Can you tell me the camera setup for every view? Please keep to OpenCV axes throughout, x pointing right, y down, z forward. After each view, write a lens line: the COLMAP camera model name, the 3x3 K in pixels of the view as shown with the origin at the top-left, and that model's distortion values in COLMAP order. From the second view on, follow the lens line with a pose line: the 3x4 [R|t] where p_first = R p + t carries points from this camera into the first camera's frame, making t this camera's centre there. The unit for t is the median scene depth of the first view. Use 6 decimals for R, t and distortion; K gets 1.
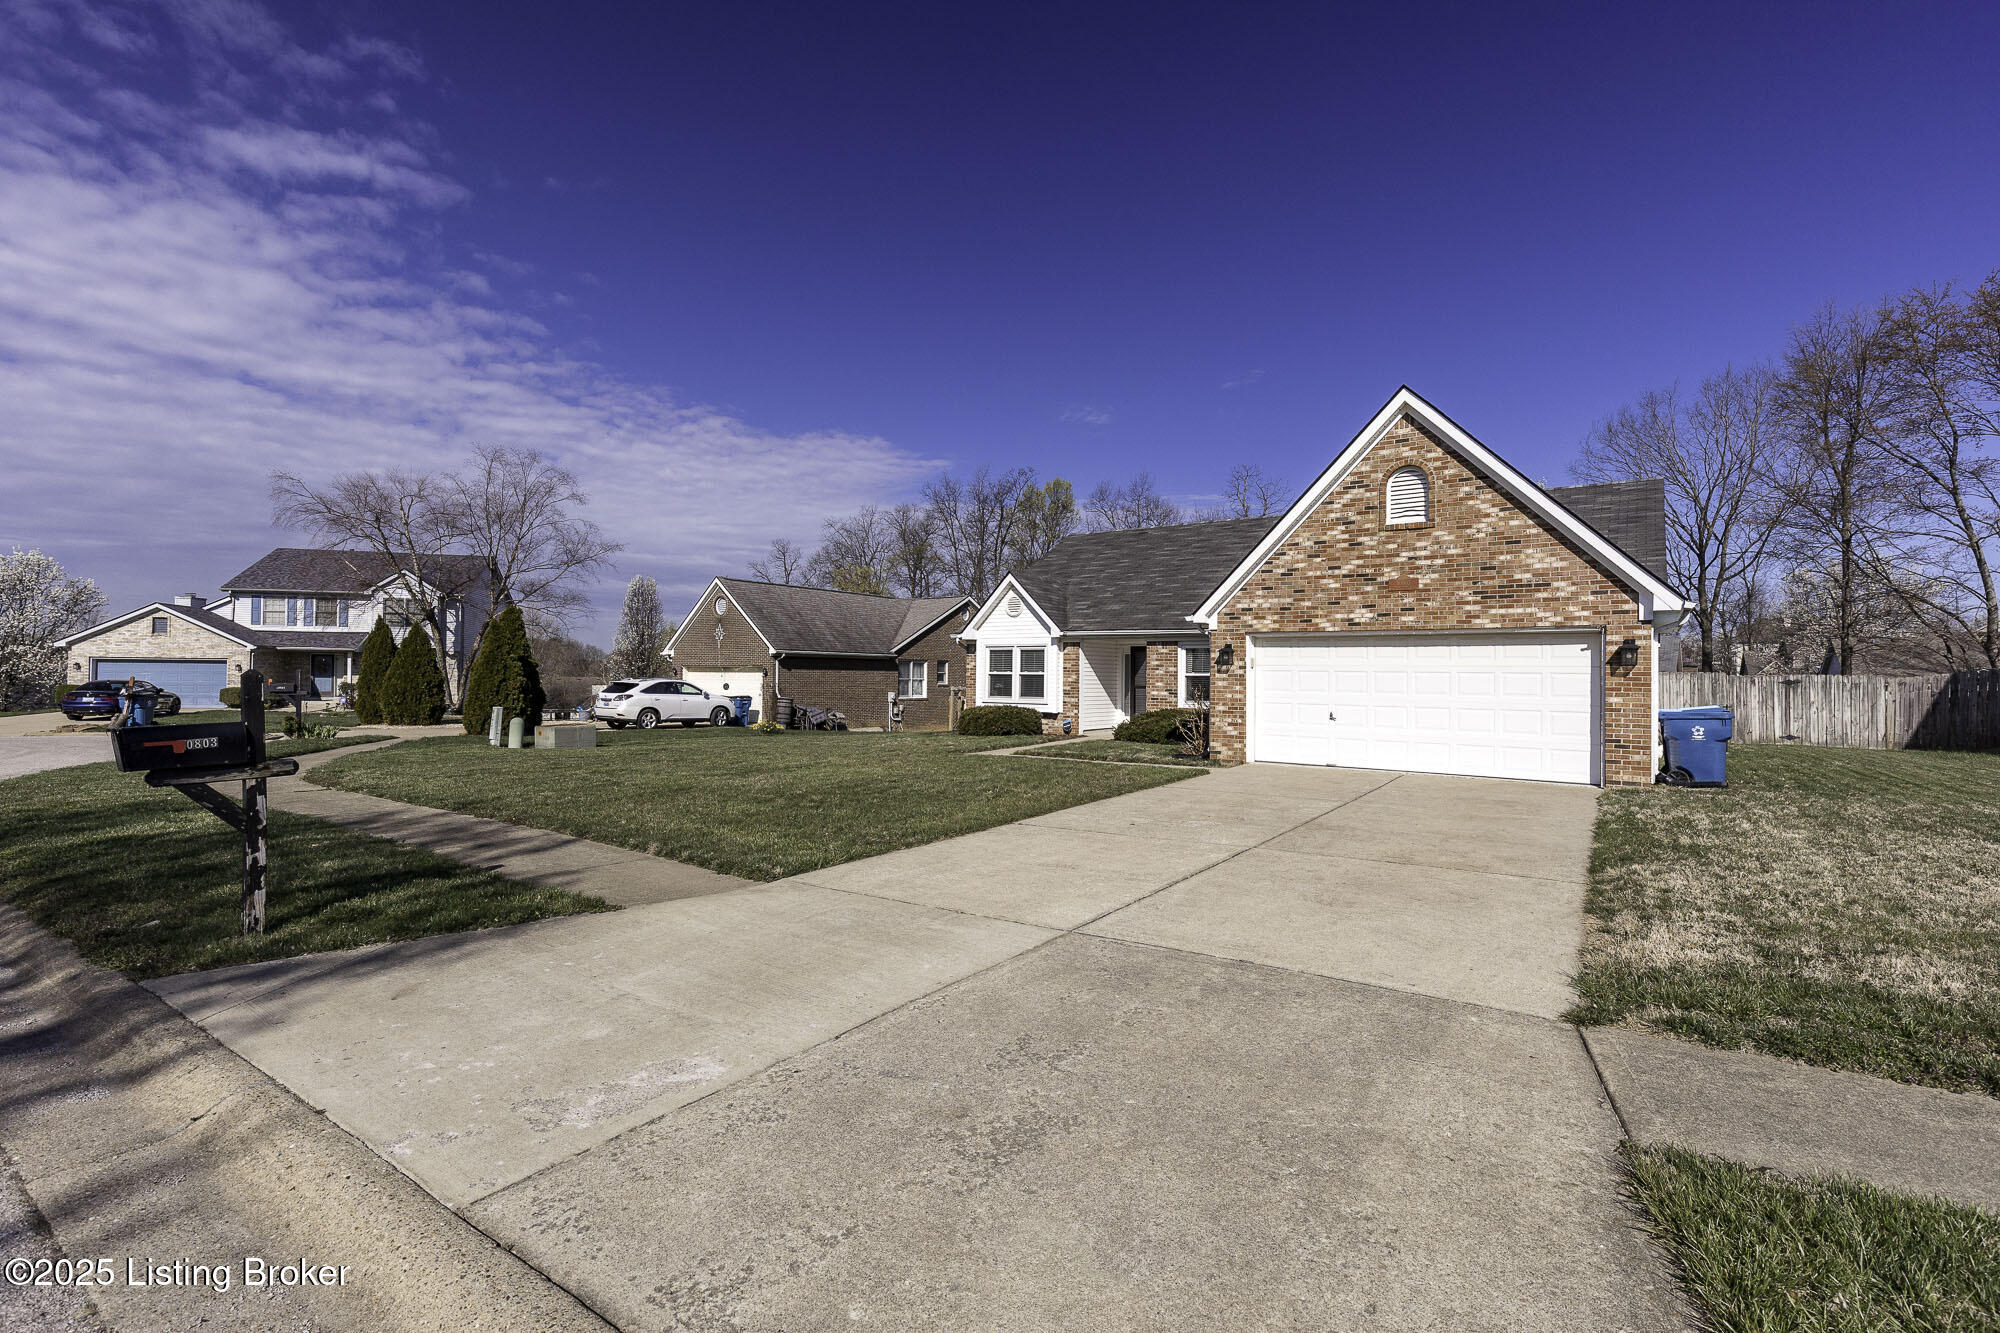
lens RADIAL K [[904.9, 0, 1000.0], [0, 904.9, 666.5], [0, 0, 1]] dist [0.004563, -0.000603]
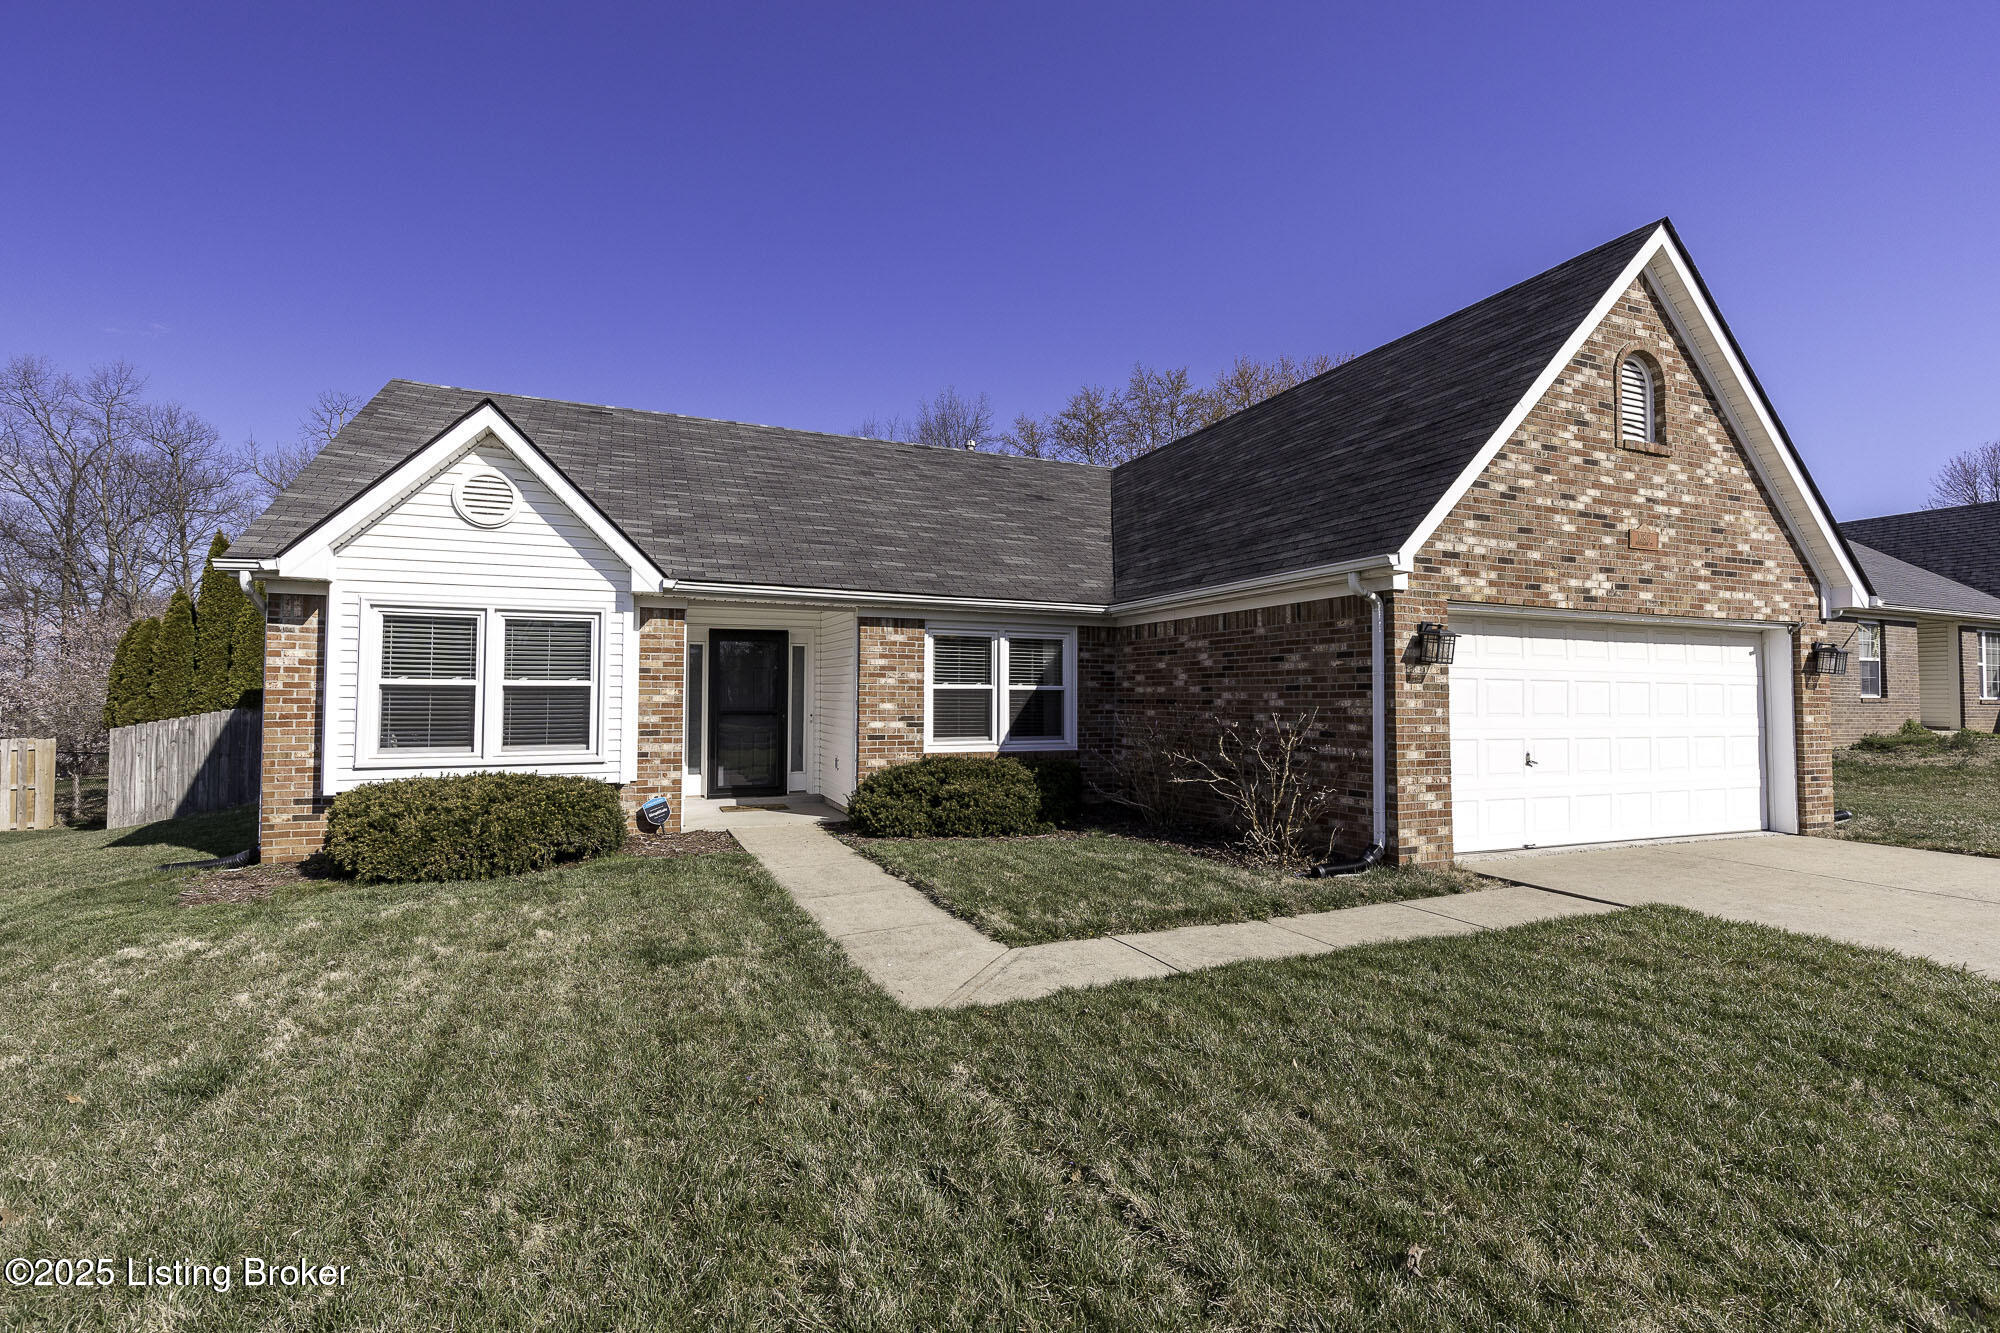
lens RADIAL K [[904.9, 0, 1000.0], [0, 904.9, 666.5], [0, 0, 1]] dist [0.004563, -0.000603]
pose [[0.522750, 0.022995, 0.852176, -0.277330], [-0.006862, 0.999717, -0.022766, 0.011573], [-0.852458, 0.006053, 0.522760, 0.939105]]
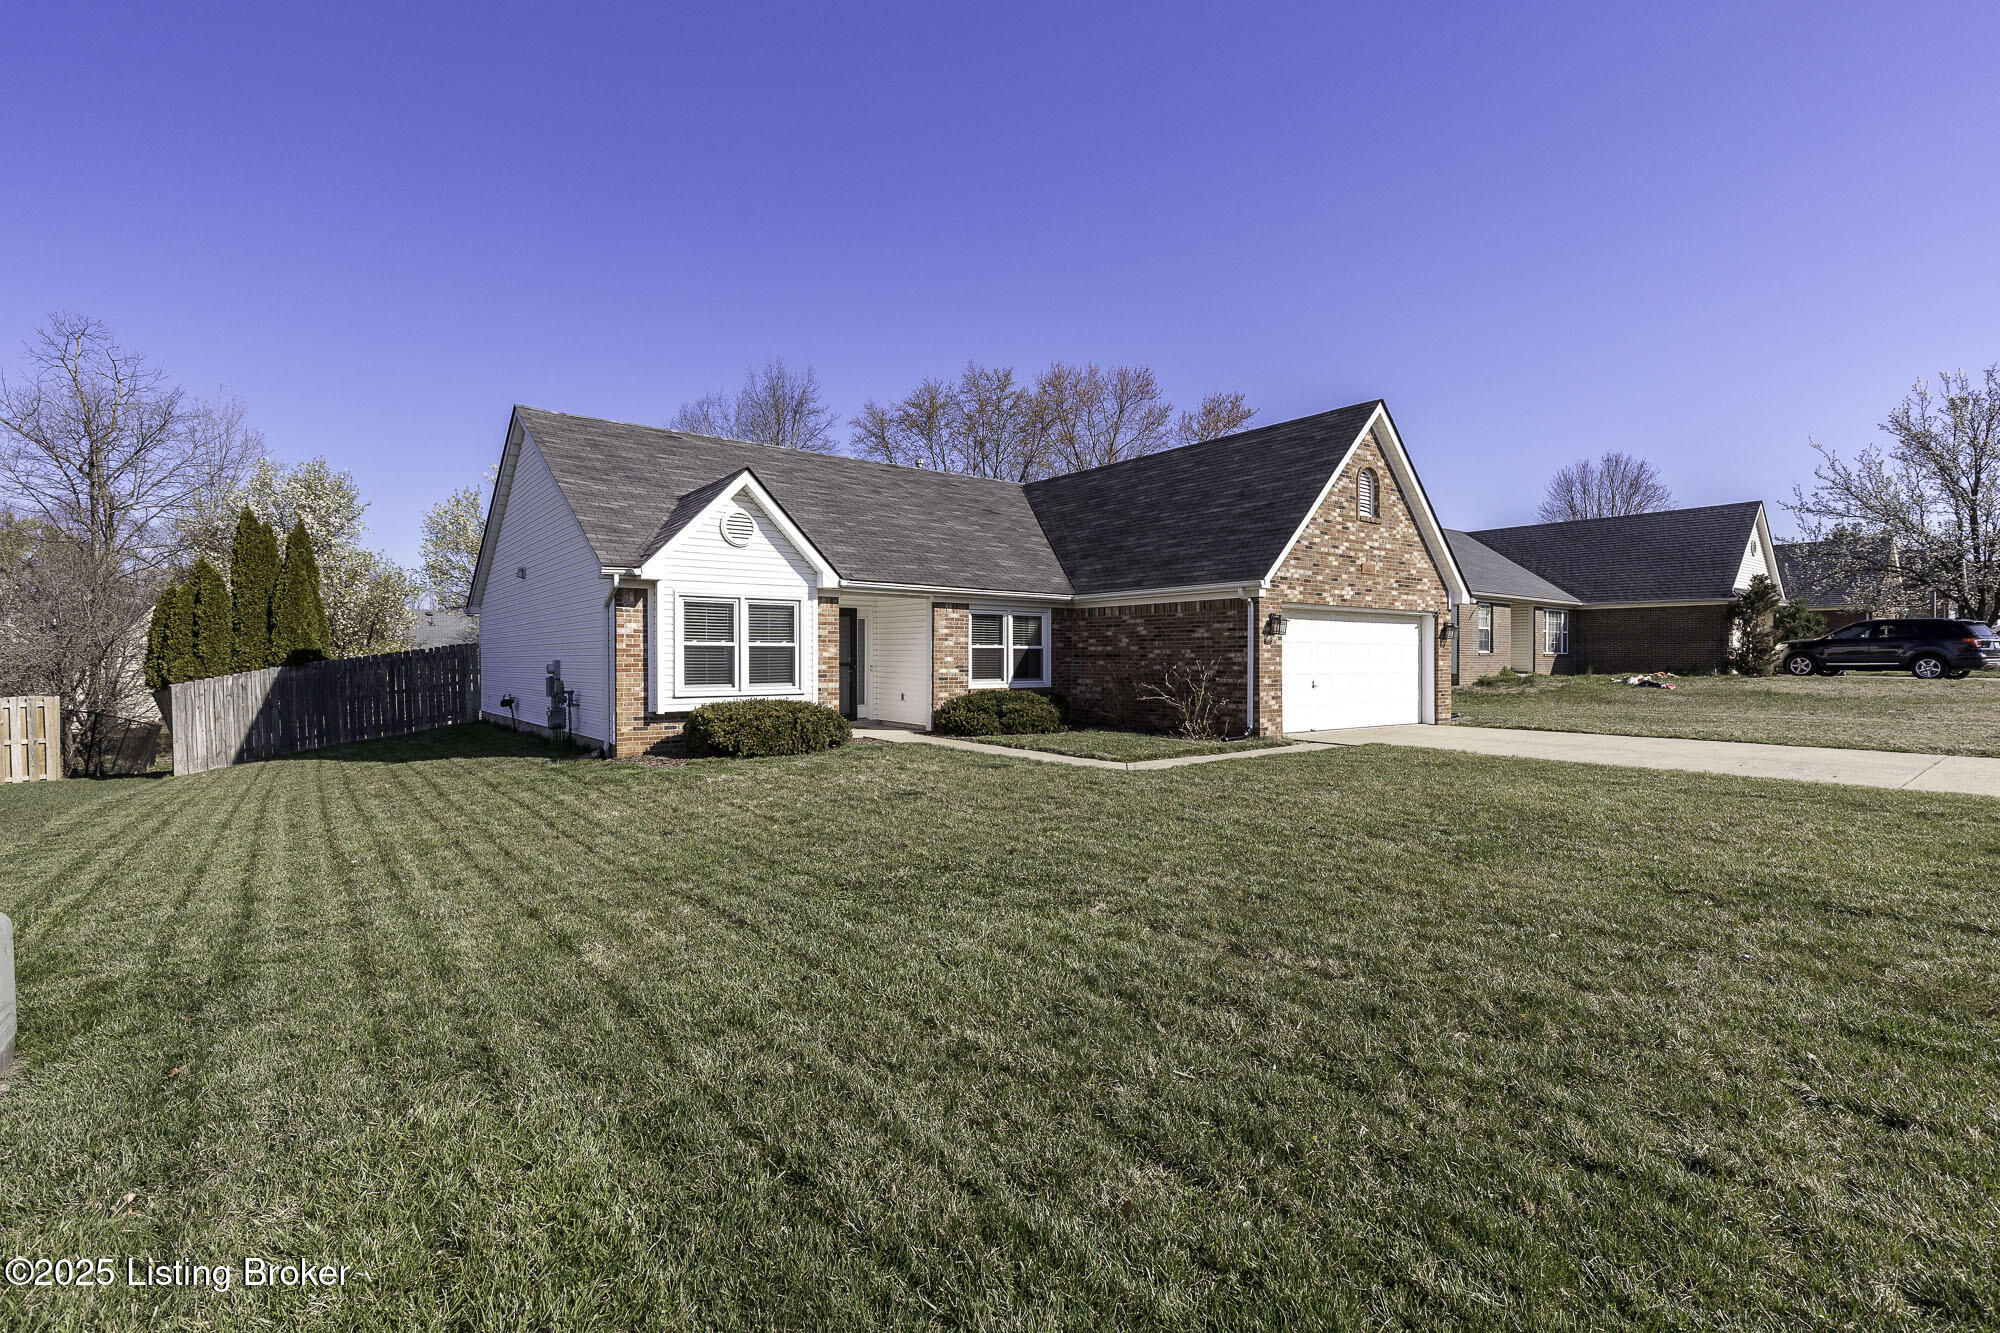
lens RADIAL K [[916.4, 0, 1000.0], [0, 916.4, 666.5], [0, 0, 1]] dist [0.003018, 0.000186]
pose [[0.289830, -0.017497, 0.956918, -0.744009], [-0.005518, 0.999786, 0.019952, 0.013347], [-0.957062, -0.011063, 0.289671, 0.992564]]
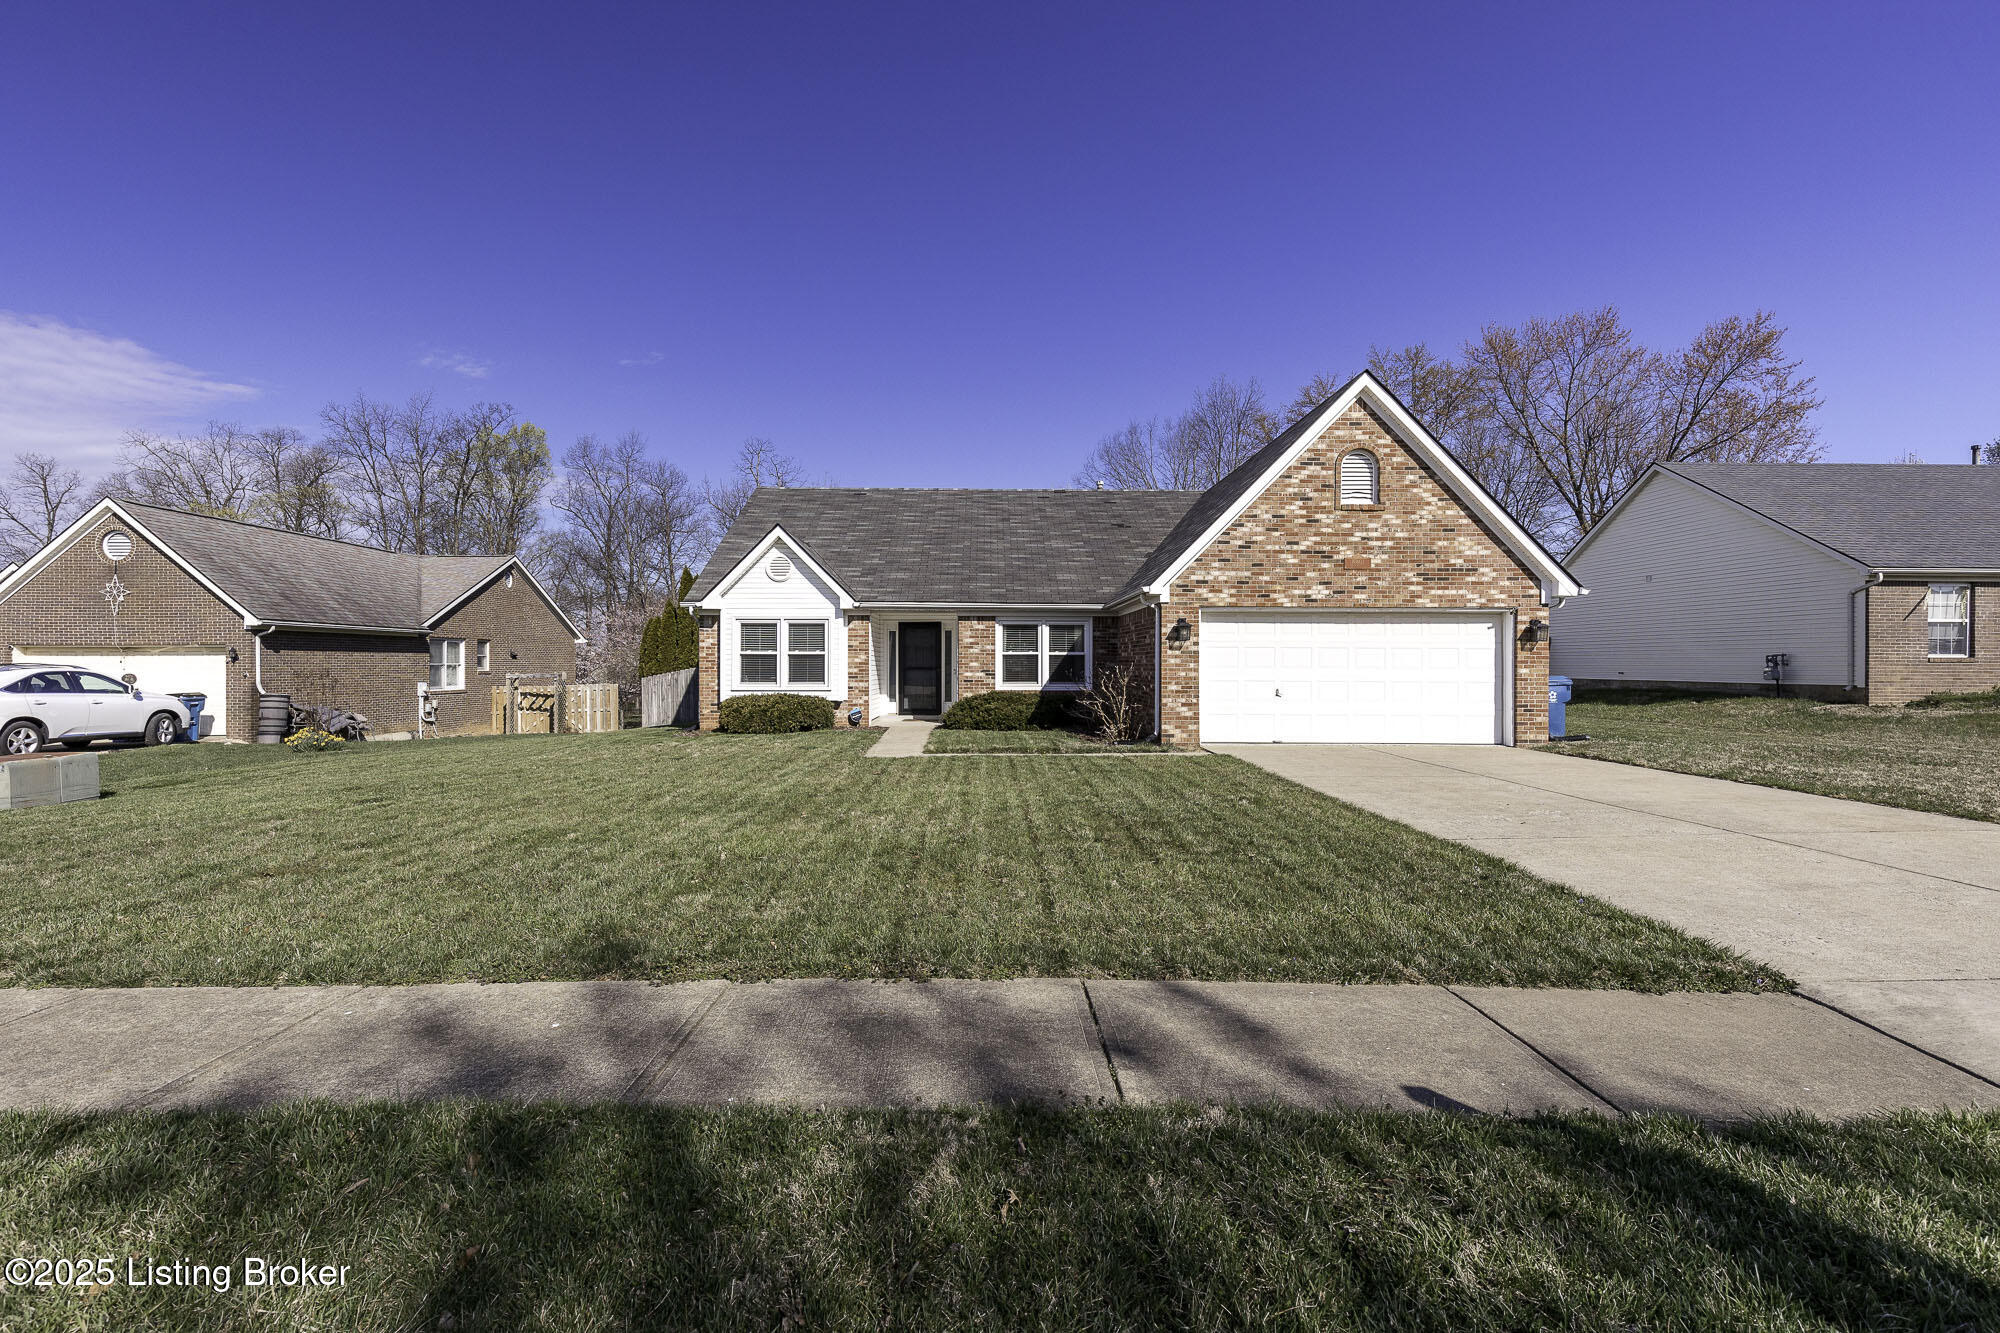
lens RADIAL K [[904.9, 0, 1000.0], [0, 904.9, 666.5], [0, 0, 1]] dist [0.004563, -0.000603]
pose [[0.805275, -0.010543, 0.592807, -0.446625], [0.000356, 0.999850, 0.017299, 0.008430], [-0.592901, -0.013719, 0.805159, 0.362912]]
